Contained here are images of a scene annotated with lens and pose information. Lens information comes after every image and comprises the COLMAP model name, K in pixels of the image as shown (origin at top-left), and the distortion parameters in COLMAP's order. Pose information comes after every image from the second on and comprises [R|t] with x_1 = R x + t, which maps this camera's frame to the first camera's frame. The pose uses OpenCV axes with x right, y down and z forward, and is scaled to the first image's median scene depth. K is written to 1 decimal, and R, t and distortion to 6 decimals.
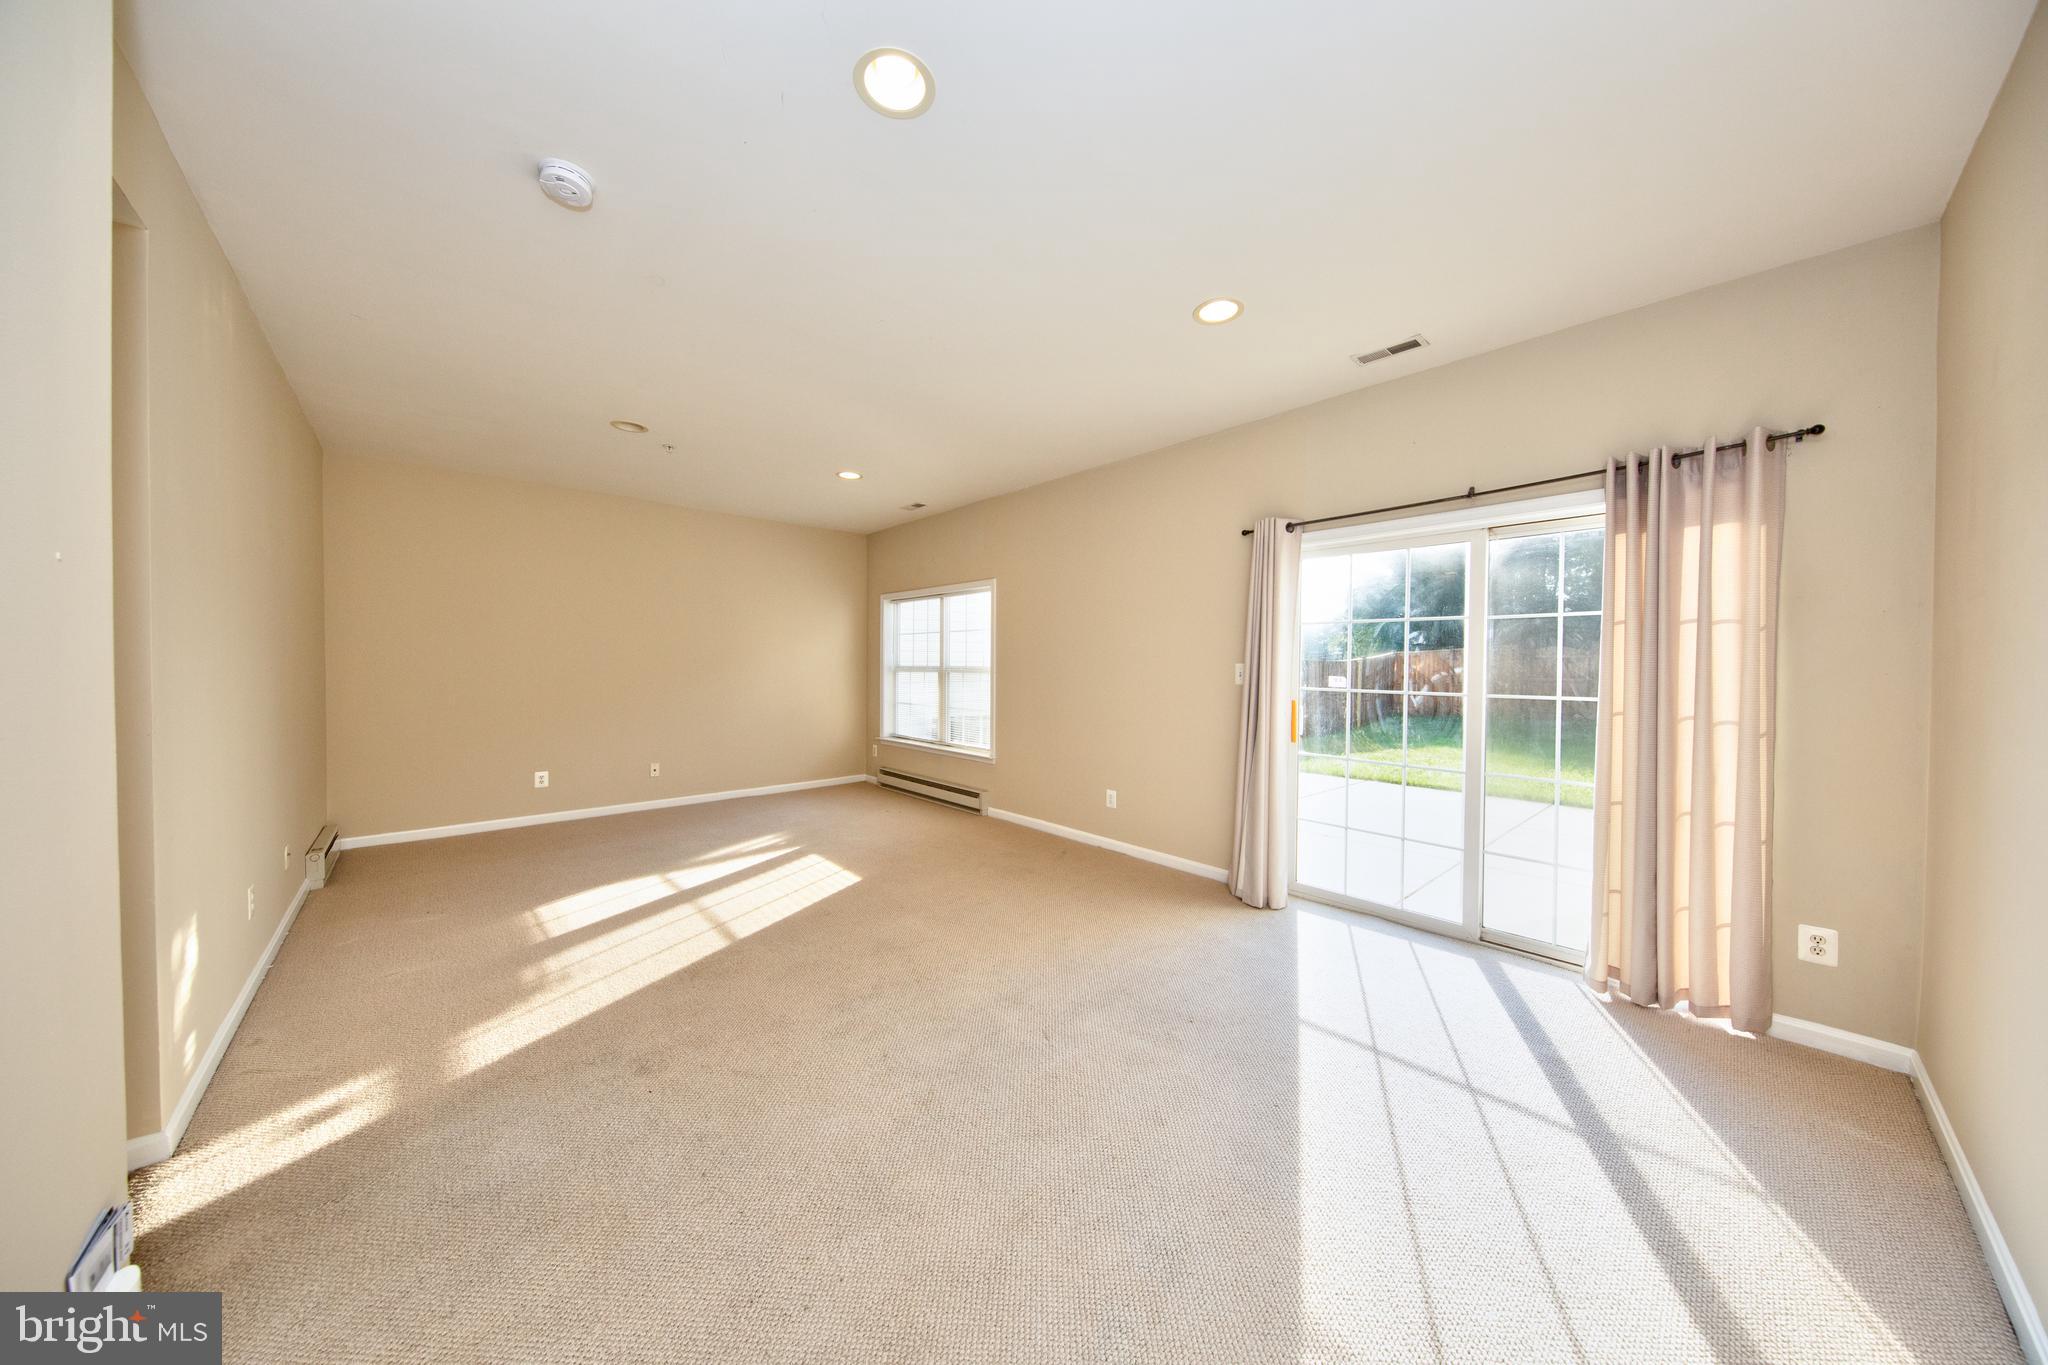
lens RADIAL K [[651.2, 0, 1020.0], [0, 651.2, 670.5], [0, 0, 1]] dist [0.005001, -0.000704]
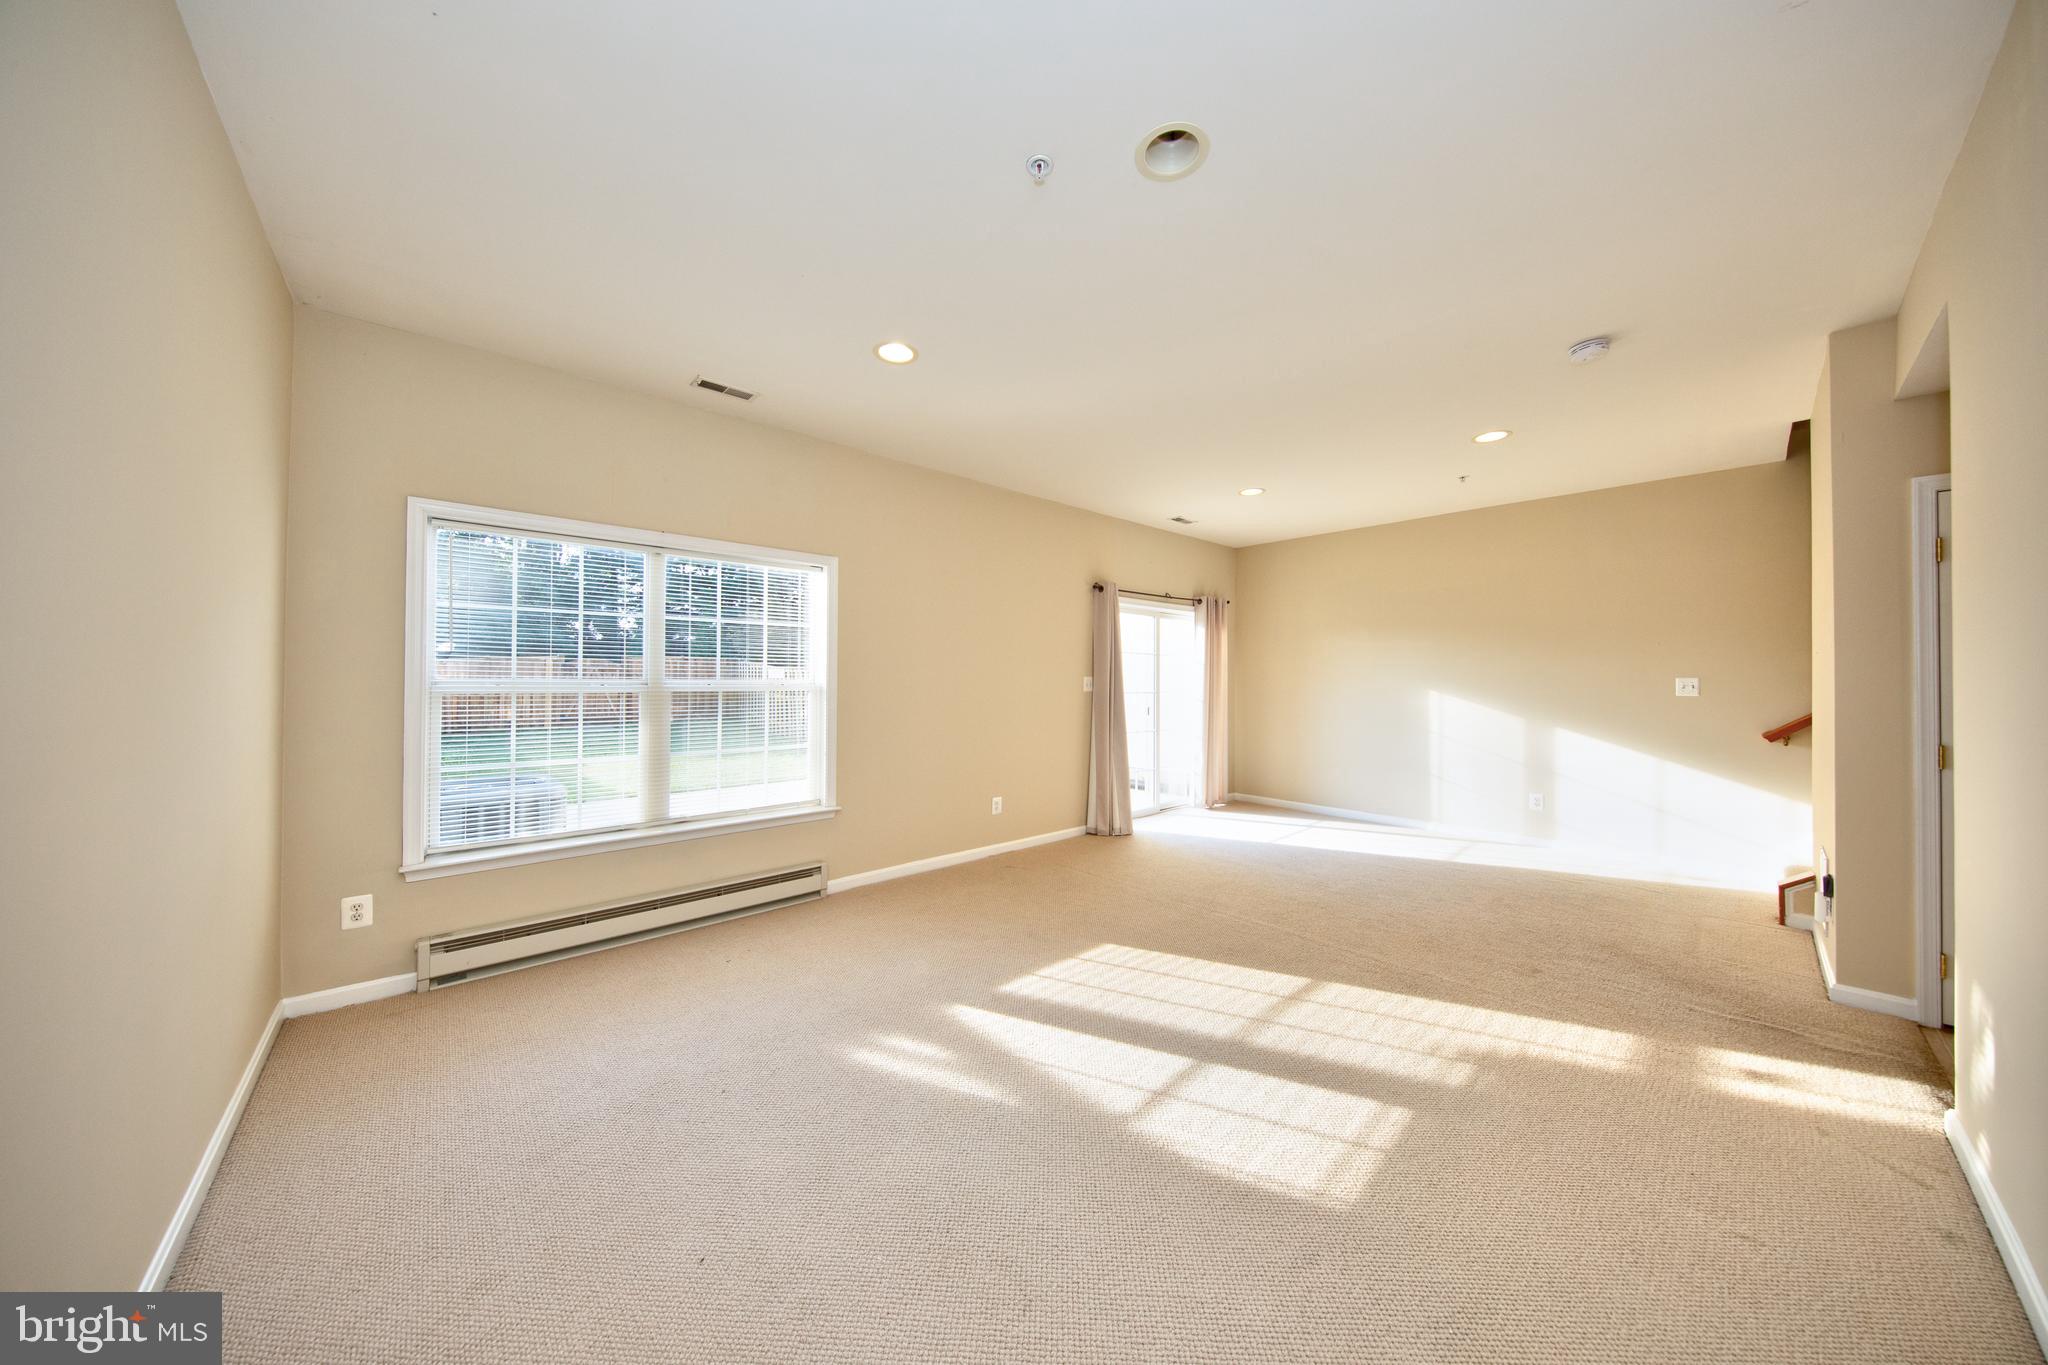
lens RADIAL K [[651.2, 0, 1039.2], [0, 651.2, 669.3], [0, 0, 1]] dist [0.005001, -0.000704]
pose [[-0.011980, 0.003797, 0.999921, -1.030496], [0.000051, 0.999993, -0.003797, -0.021165], [-0.999928, 0.000005, -0.011980, 1.065478]]
